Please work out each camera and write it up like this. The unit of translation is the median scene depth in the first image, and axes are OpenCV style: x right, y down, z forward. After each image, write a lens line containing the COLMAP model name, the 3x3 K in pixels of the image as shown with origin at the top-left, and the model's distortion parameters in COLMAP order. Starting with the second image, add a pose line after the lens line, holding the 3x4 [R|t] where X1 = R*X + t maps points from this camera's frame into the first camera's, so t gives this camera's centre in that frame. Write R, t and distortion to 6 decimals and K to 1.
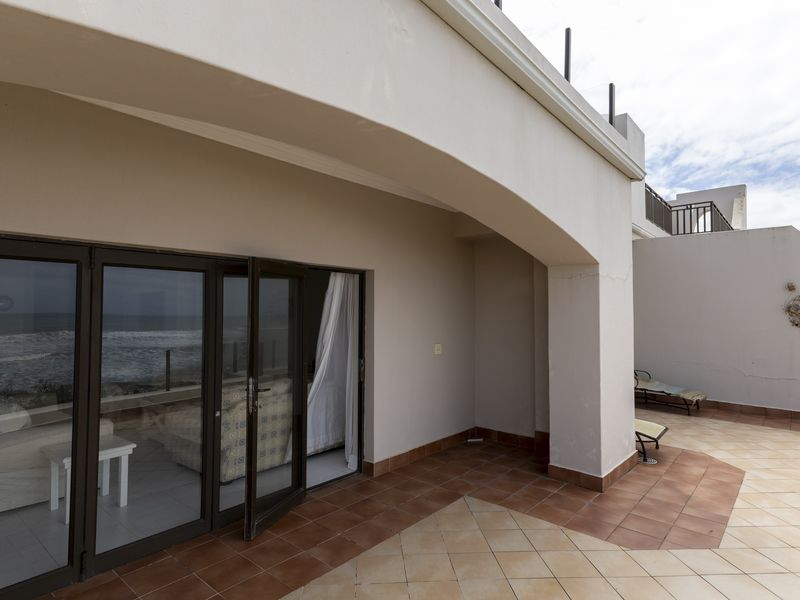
lens RADIAL K [[470.2, 0, 400.7], [0, 470.2, 301.0], [0, 0, 1]] dist [0.026084, -0.001973]
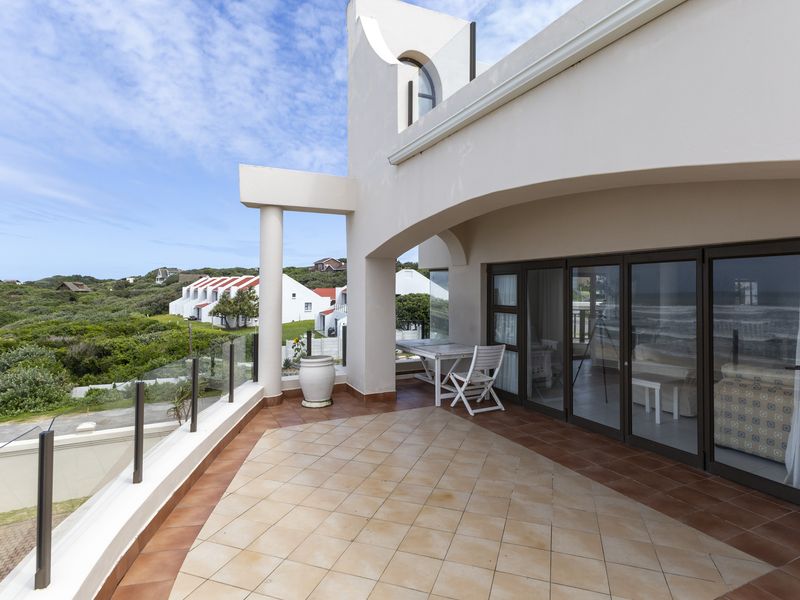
lens RADIAL K [[440.5, 0, 399.5], [0, 440.5, 280.0], [0, 0, 1]] dist [0.005949, 0.001028]
pose [[-0.411943, -0.027494, -0.910795, 0.971904], [0.003338, 0.999492, -0.031681, 0.020676], [0.911204, -0.016091, -0.411642, 0.800072]]
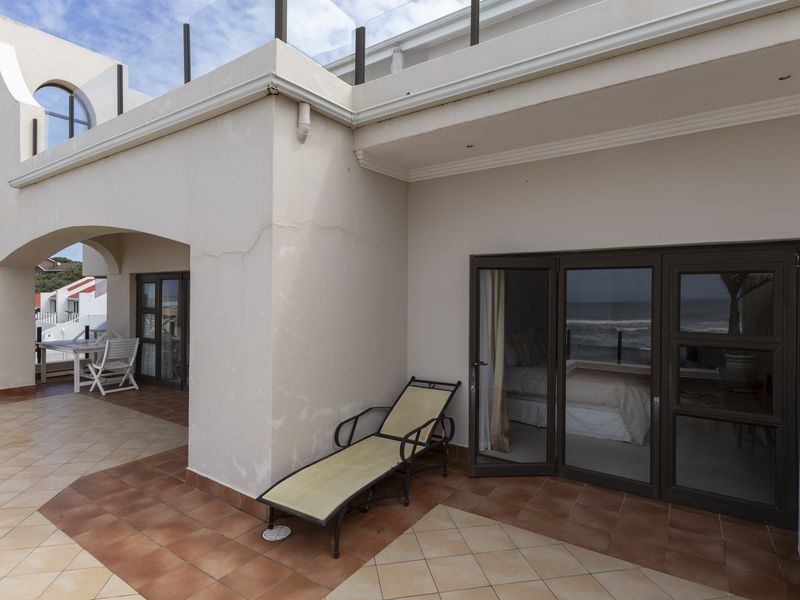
lens RADIAL K [[440.5, 0, 401.1], [0, 440.5, 298.5], [0, 0, 1]] dist [0.005949, 0.001028]
pose [[0.094711, 0.002053, -0.995503, 1.460157], [0.011035, 0.999934, 0.003112, 0.028353], [0.995444, -0.011280, 0.094682, 1.447849]]
